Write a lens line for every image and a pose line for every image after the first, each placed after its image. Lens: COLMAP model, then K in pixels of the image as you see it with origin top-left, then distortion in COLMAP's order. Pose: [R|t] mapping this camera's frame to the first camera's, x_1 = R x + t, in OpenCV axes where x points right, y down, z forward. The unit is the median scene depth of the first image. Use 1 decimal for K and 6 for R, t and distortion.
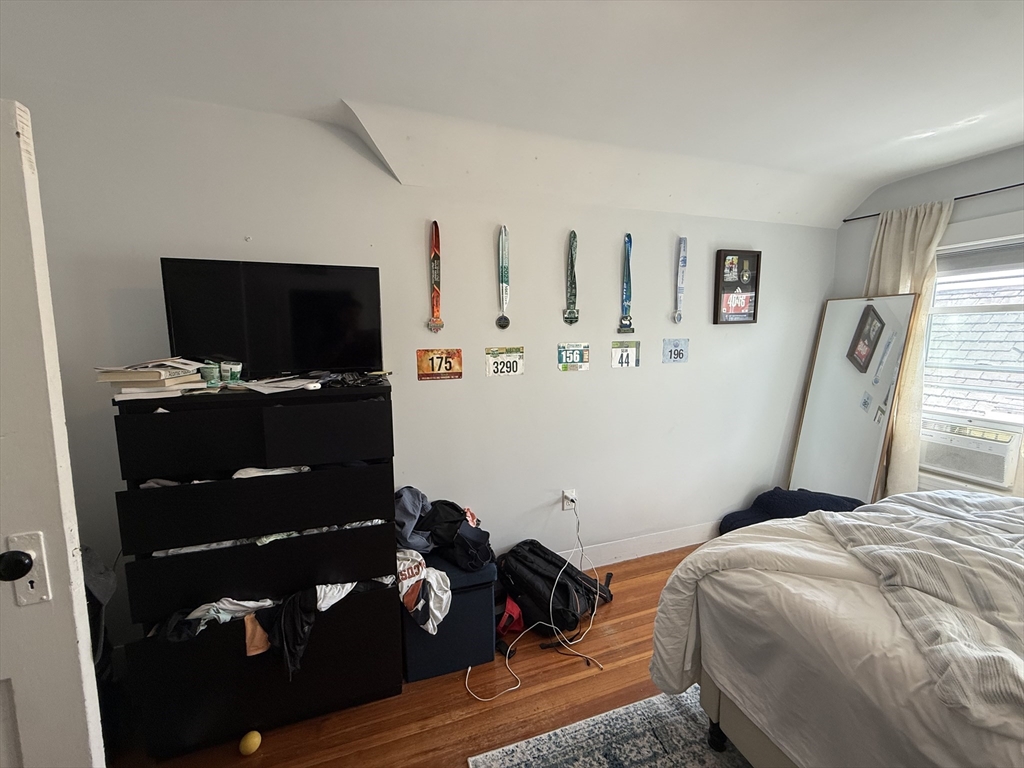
lens RADIAL K [[408.5, 0, 511.6], [0, 408.5, 382.0], [0, 0, 1]] dist [-0.001127, -0.000108]
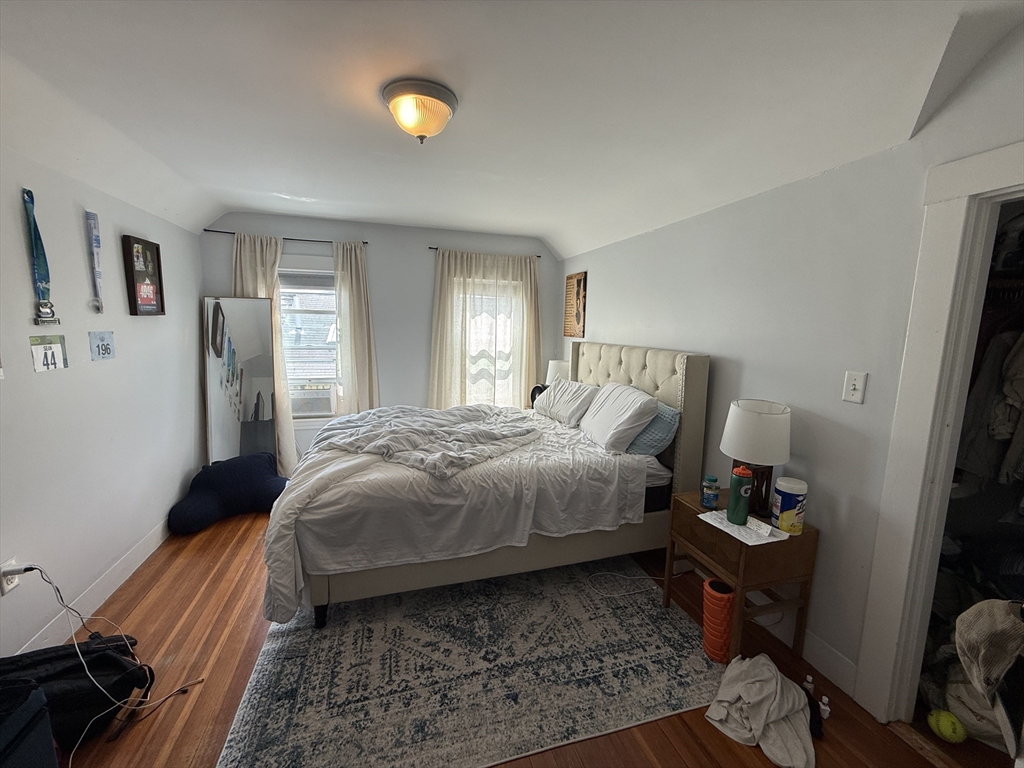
lens RADIAL K [[408.5, 0, 509.4], [0, 408.5, 380.7], [0, 0, 1]] dist [-0.001127, -0.000108]
pose [[0.033361, -0.128041, 0.991208, -0.454262], [0.100360, 0.987176, 0.124142, -0.025999], [-0.994392, 0.095336, 0.045783, 0.130530]]
